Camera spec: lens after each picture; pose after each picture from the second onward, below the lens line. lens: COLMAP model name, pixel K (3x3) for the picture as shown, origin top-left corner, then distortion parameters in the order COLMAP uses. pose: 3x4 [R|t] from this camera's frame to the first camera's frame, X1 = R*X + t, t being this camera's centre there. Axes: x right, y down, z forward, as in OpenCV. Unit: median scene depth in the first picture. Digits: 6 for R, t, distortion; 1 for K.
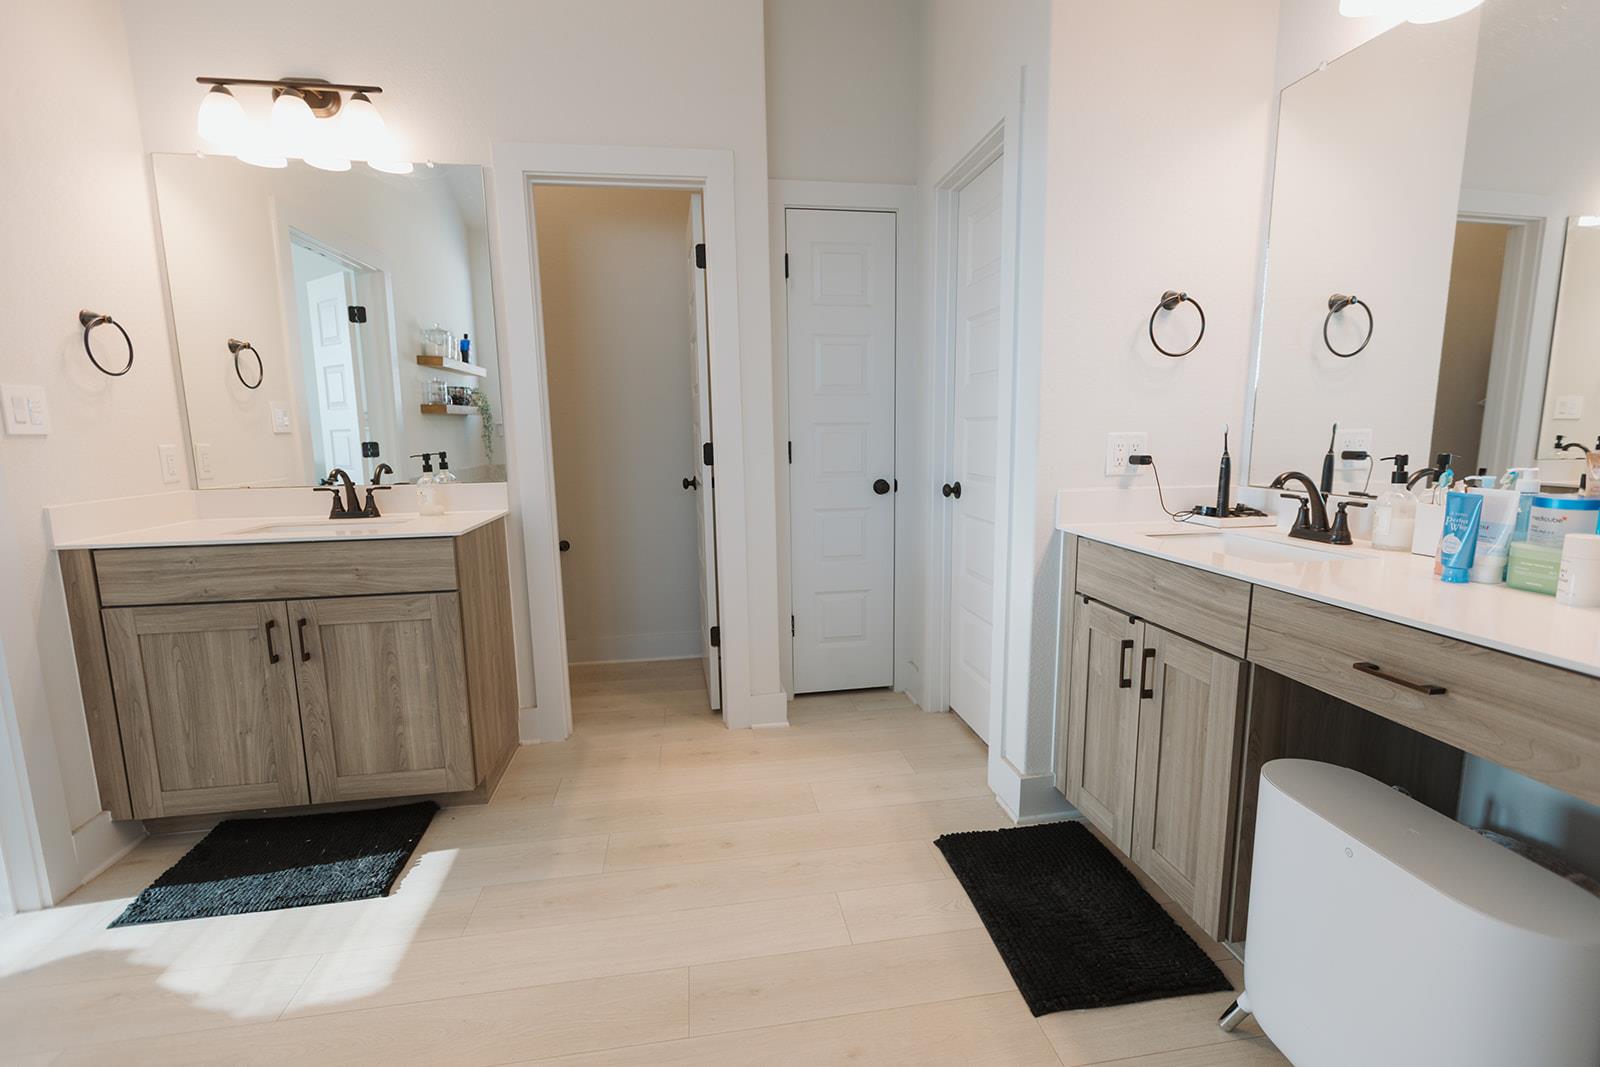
lens RADIAL K [[718.5, 0, 810.4], [0, 718.5, 541.6], [0, 0, 1]] dist [0.010650, -0.001175]
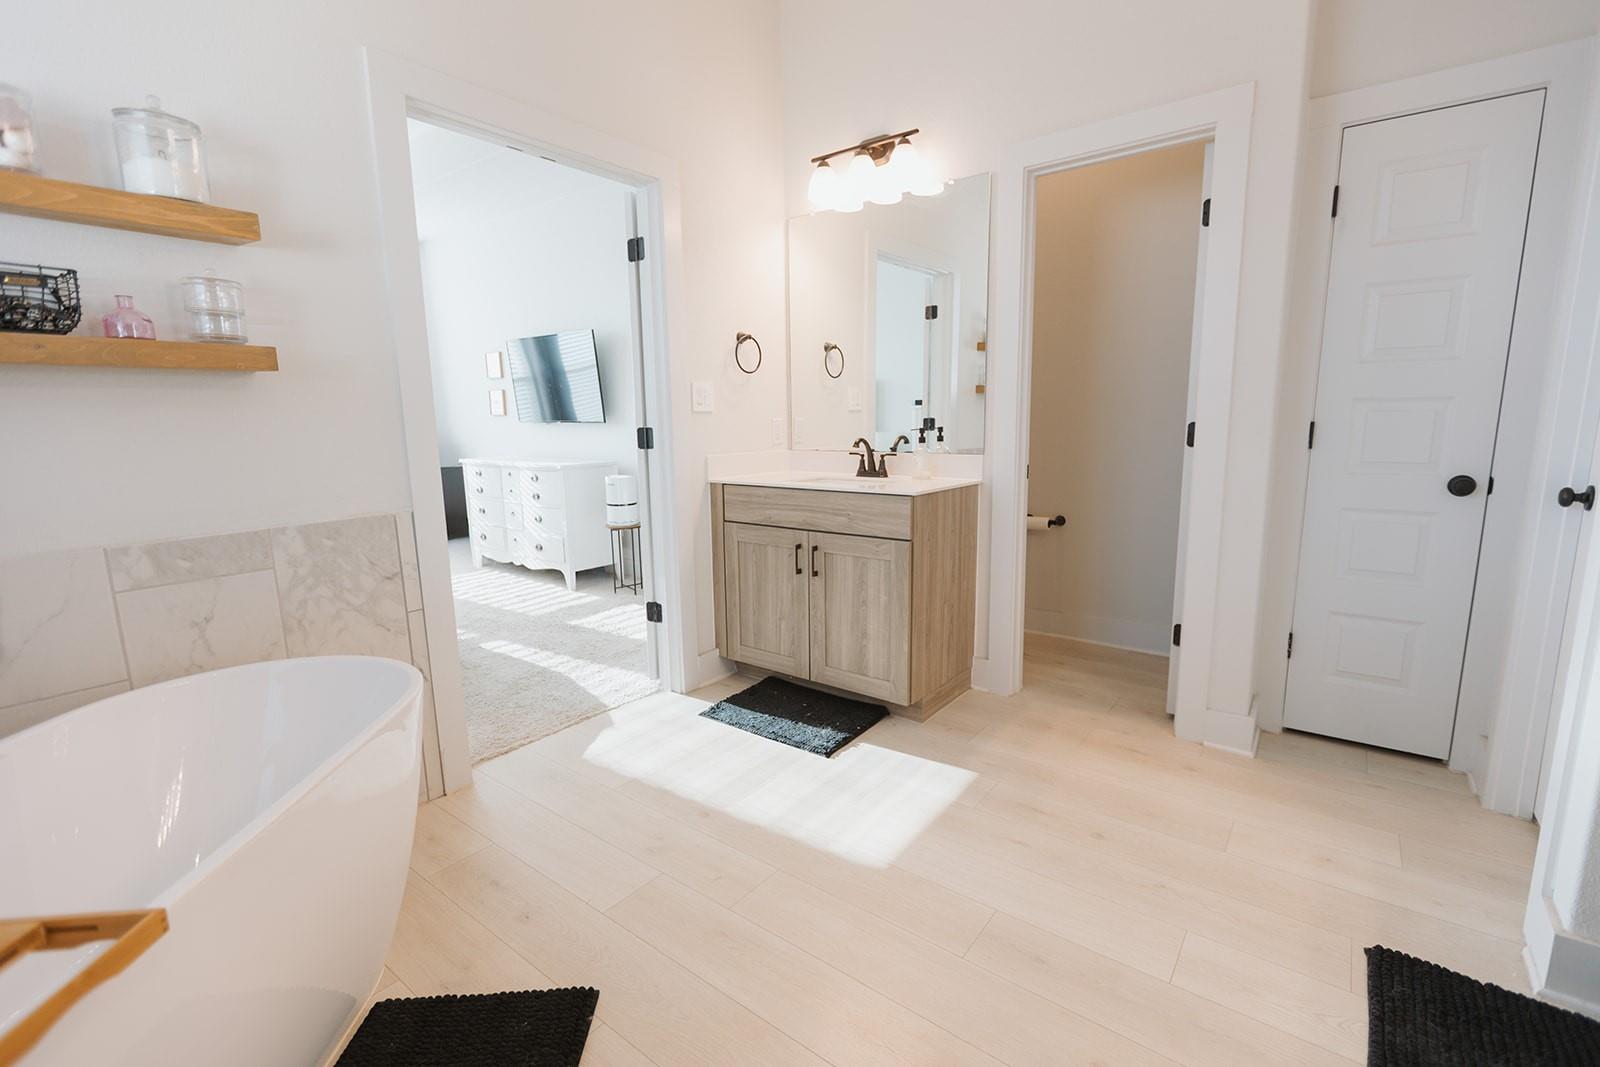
lens RADIAL K [[718.5, 0, 799.0], [0, 718.5, 539.8], [0, 0, 1]] dist [0.010650, -0.001175]
pose [[0.687942, 0.130312, -0.713971, 0.211177], [-0.111308, 0.991054, 0.073635, -0.001593], [0.717180, 0.028814, 0.696292, 0.018730]]
